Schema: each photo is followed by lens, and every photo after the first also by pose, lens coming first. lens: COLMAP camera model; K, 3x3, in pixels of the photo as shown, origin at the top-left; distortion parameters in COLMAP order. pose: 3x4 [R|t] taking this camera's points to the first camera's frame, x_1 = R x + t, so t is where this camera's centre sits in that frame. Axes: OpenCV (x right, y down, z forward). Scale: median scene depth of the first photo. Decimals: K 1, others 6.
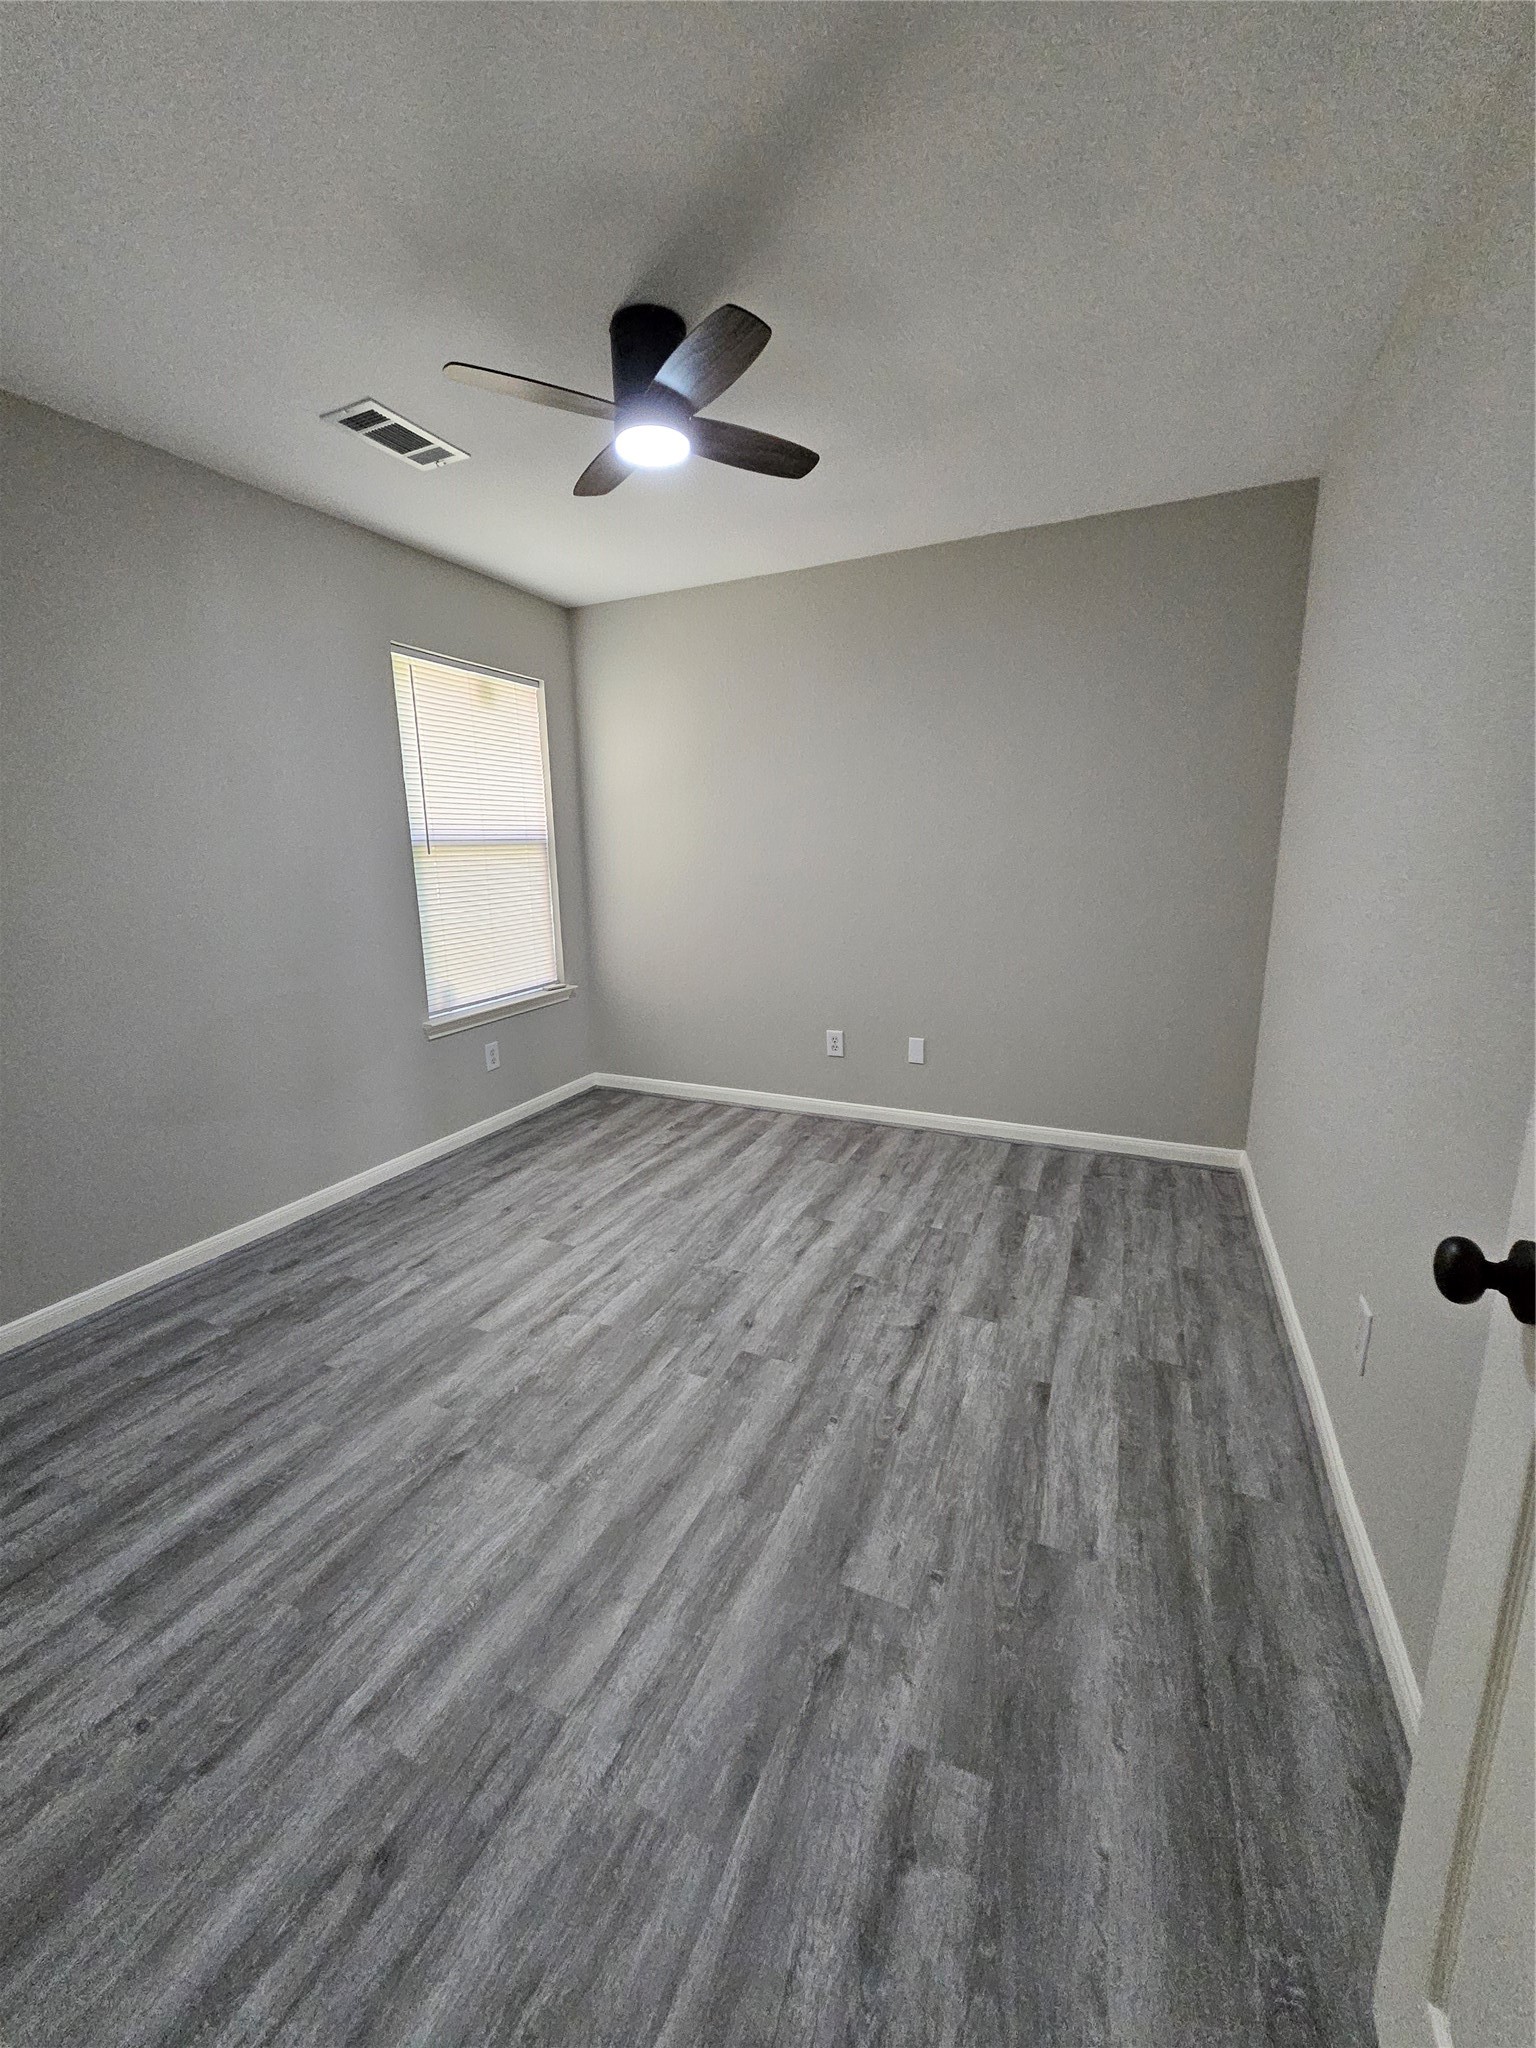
lens RADIAL K [[799.5, 0, 770.8], [0, 799.5, 1019.5], [0, 0, 1]] dist [0.001706, -0.000282]
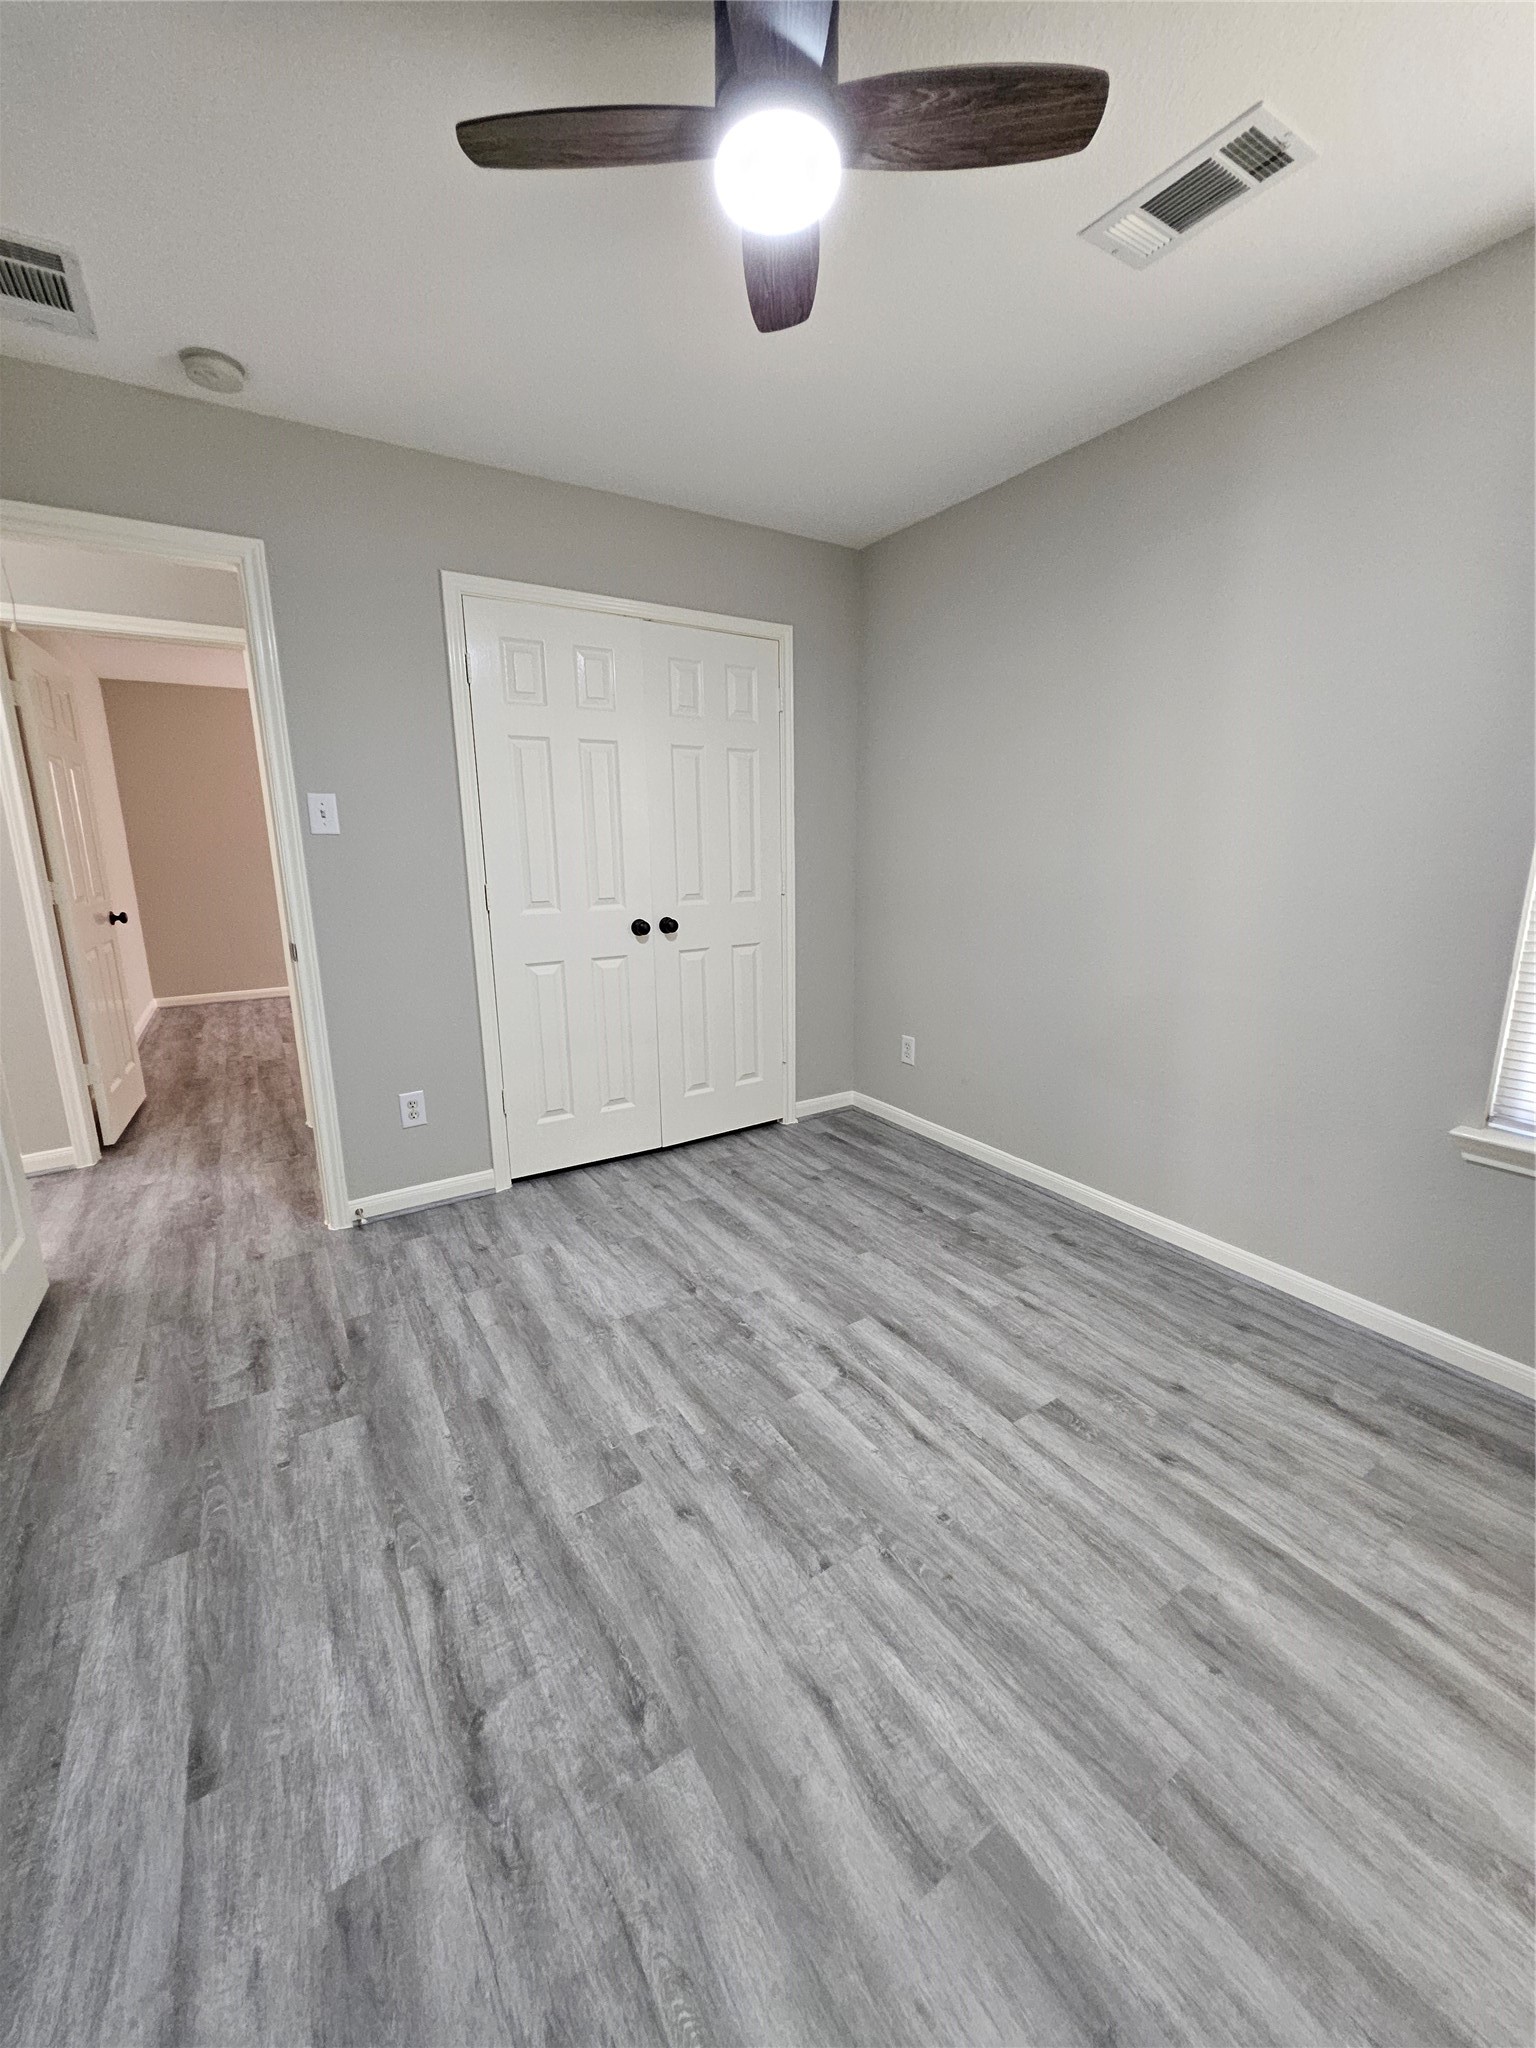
lens RADIAL K [[799.5, 0, 762.1], [0, 799.5, 1015.0], [0, 0, 1]] dist [0.001706, -0.000282]
pose [[-0.551492, 0.203579, -0.808958, 0.445235], [-0.157459, 0.926926, 0.340611, -0.293326], [0.819185, 0.315222, -0.479136, 1.351072]]
